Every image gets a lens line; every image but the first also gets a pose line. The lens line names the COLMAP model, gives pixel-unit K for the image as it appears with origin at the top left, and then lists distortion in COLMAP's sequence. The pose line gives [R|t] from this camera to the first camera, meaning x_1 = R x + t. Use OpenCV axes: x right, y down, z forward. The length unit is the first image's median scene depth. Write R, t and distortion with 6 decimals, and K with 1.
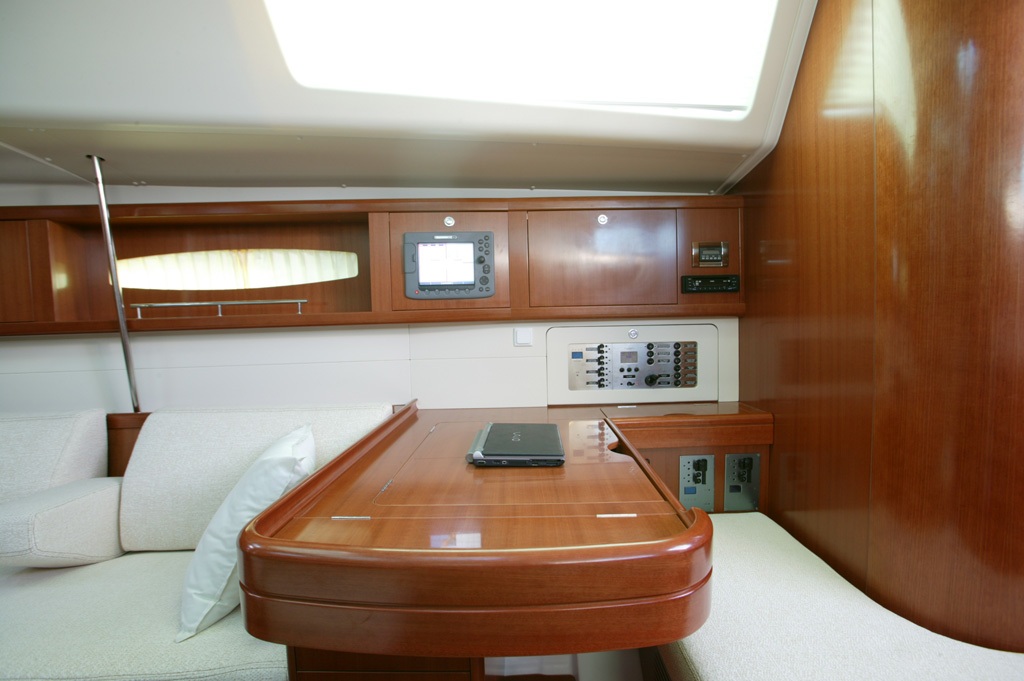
lens RADIAL K [[466.8, 0, 519.4], [0, 466.8, 345.9], [0, 0, 1]] dist [-0.085906, 0.033203]
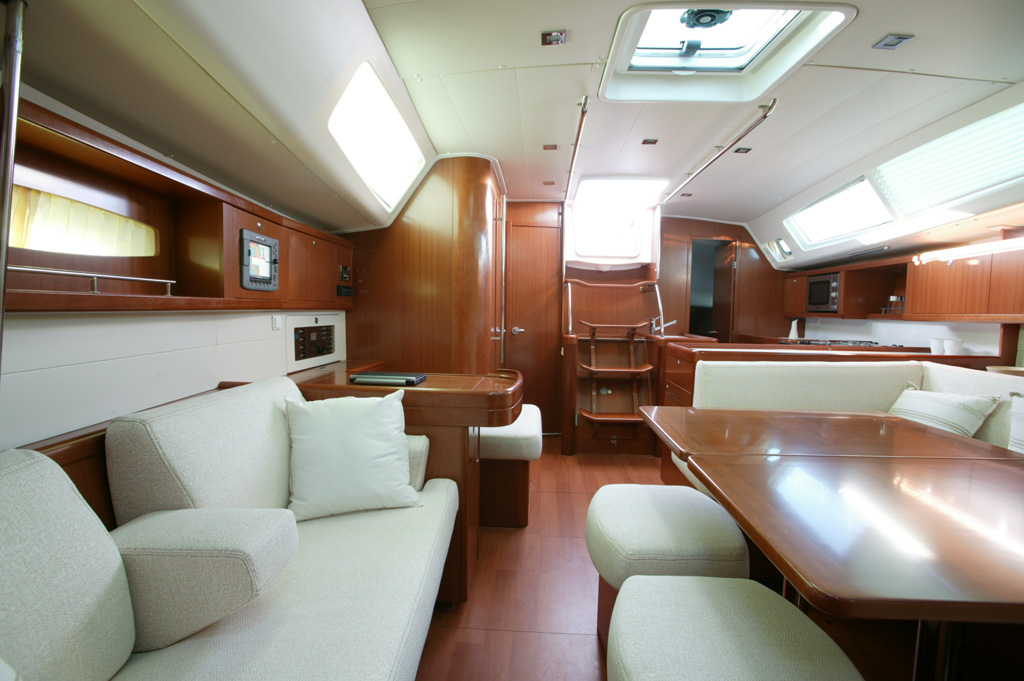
lens RADIAL K [[466.8, 0, 519.4], [0, 466.8, 345.9], [0, 0, 1]] dist [-0.085906, 0.033203]
pose [[0.037052, -0.052724, 0.997921, -1.310724], [0.043041, 0.997765, 0.051118, 0.009170], [-0.998386, 0.041058, 0.039239, 0.304471]]
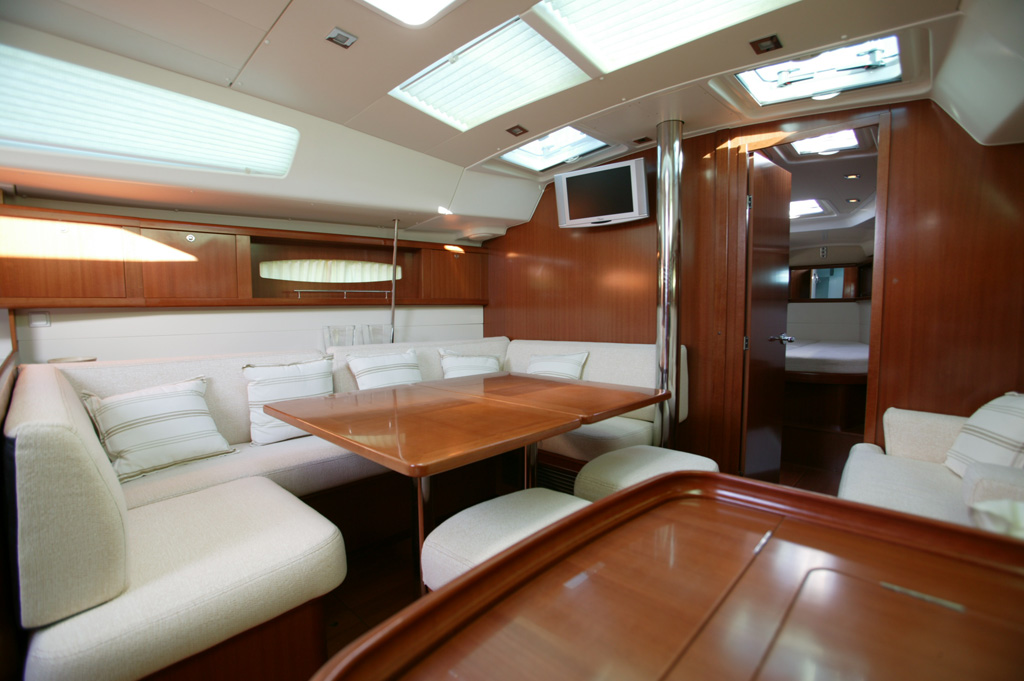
lens RADIAL K [[466.8, 0, 519.4], [0, 466.8, 345.9], [0, 0, 1]] dist [-0.085906, 0.033203]
pose [[-0.664537, 0.091556, -0.741625, 0.198691], [-0.022796, 0.989520, 0.142586, -0.023024], [0.746908, 0.111660, -0.655485, 0.551890]]
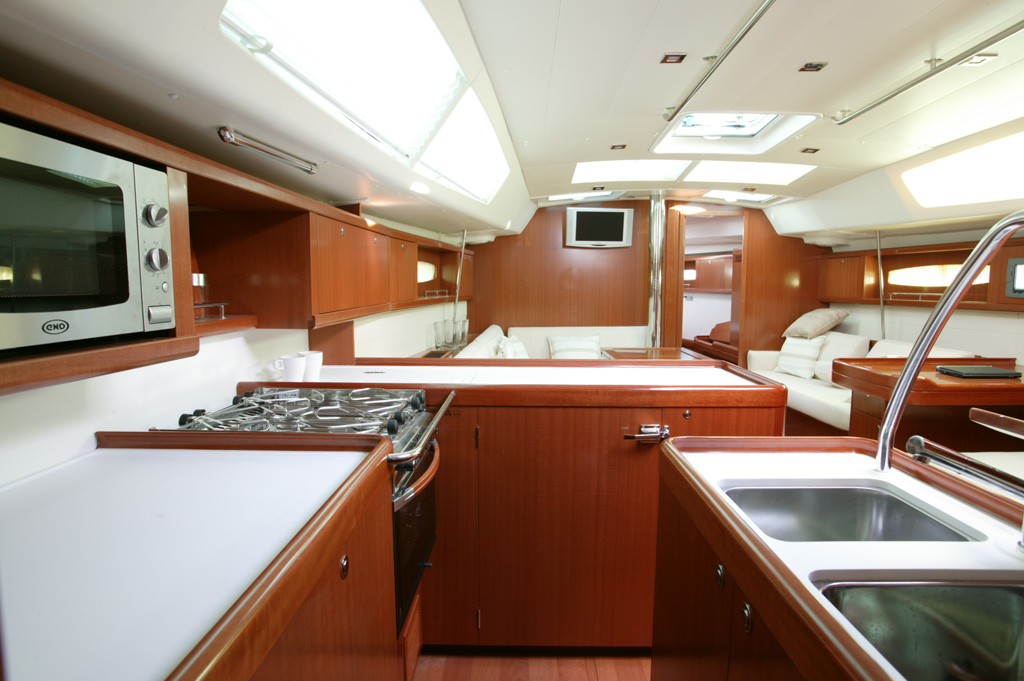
lens RADIAL K [[559.0, 0, 514.8], [0, 559.0, 344.3], [0, 0, 1]] dist [-0.088037, 0.047225]
pose [[-0.004198, 0.133807, -0.990999, 1.753539], [-0.063757, 0.988955, 0.133801, -0.079072], [0.997957, 0.063745, 0.004379, -0.807867]]
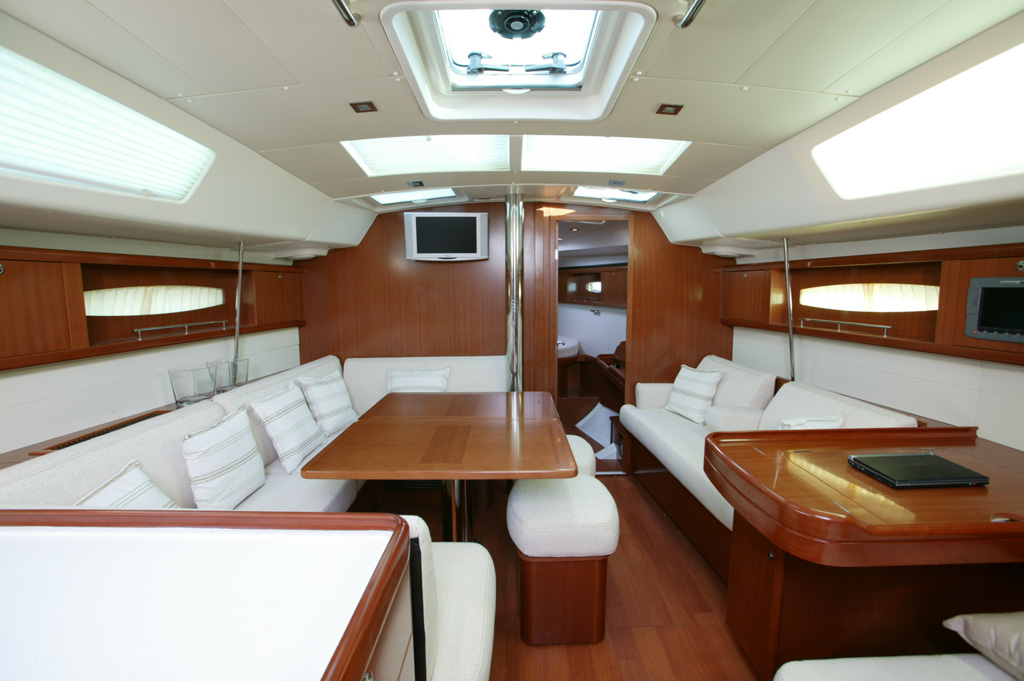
lens RADIAL K [[466.8, 0, 519.4], [0, 466.8, 345.9], [0, 0, 1]] dist [-0.085906, 0.033203]
pose [[0.025430, 0.150312, -0.988311, 0.791278], [-0.057838, 0.987196, 0.148654, -0.176459], [0.998002, 0.053381, 0.033798, -0.110446]]
